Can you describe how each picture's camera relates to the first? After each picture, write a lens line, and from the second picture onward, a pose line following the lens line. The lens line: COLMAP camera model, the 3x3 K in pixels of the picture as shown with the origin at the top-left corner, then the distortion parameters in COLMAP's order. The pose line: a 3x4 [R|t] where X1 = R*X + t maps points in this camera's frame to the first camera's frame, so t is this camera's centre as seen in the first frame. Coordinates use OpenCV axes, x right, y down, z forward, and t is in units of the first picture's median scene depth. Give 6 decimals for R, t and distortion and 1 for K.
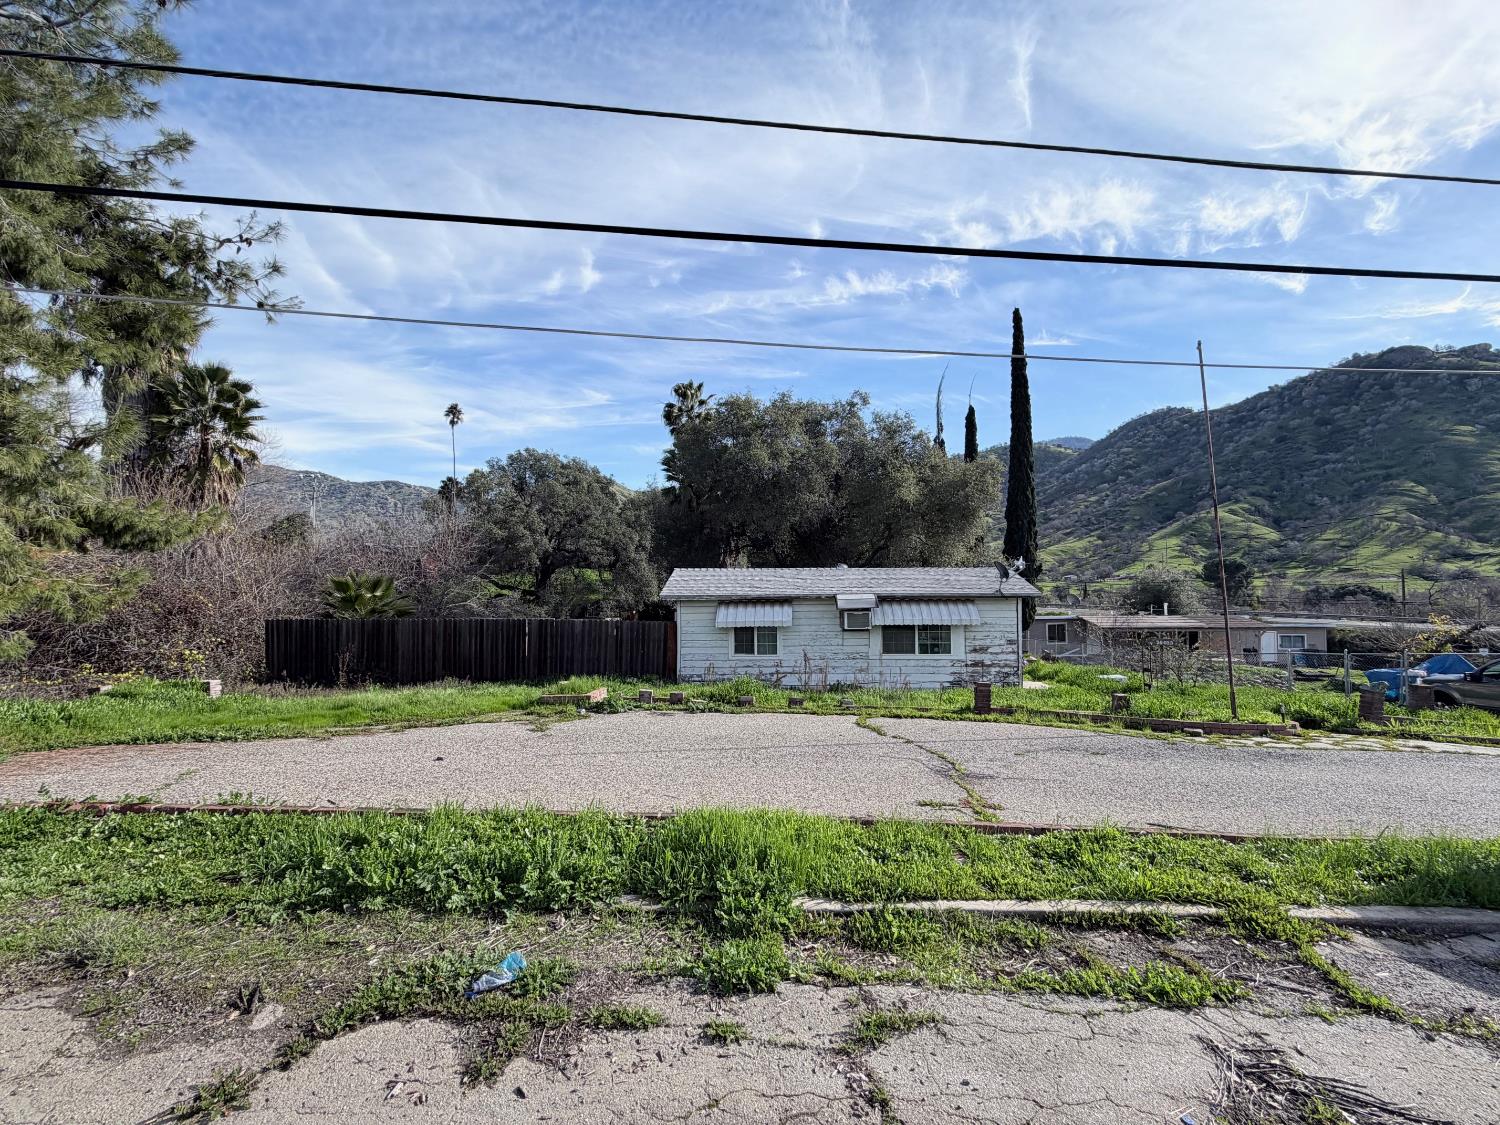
lens RADIAL K [[704.4, 0, 752.5], [0, 704.4, 555.2], [0, 0, 1]] dist [0.002764, 0.000316]
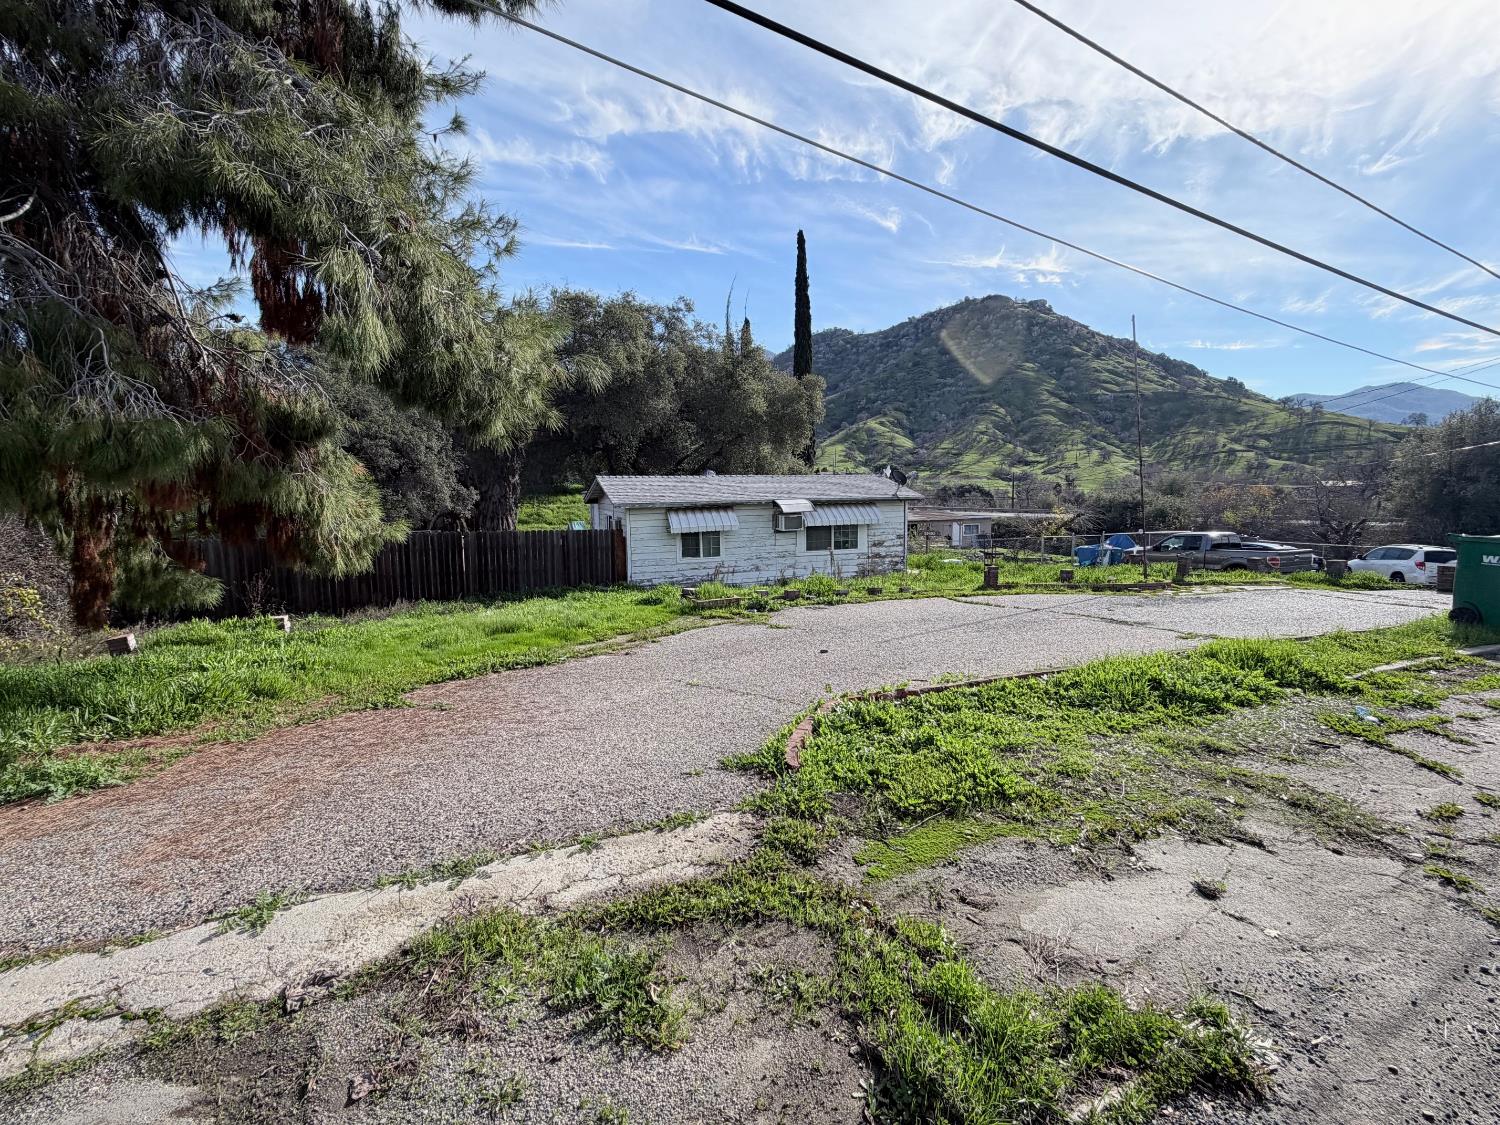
lens RADIAL K [[704.4, 0, 752.5], [0, 704.4, 555.2], [0, 0, 1]] dist [0.002764, 0.000316]
pose [[0.901614, -0.048599, 0.429802, -0.153681], [-0.011635, 0.990583, 0.136416, -0.003625], [-0.432384, -0.127995, 0.892559, 0.004523]]
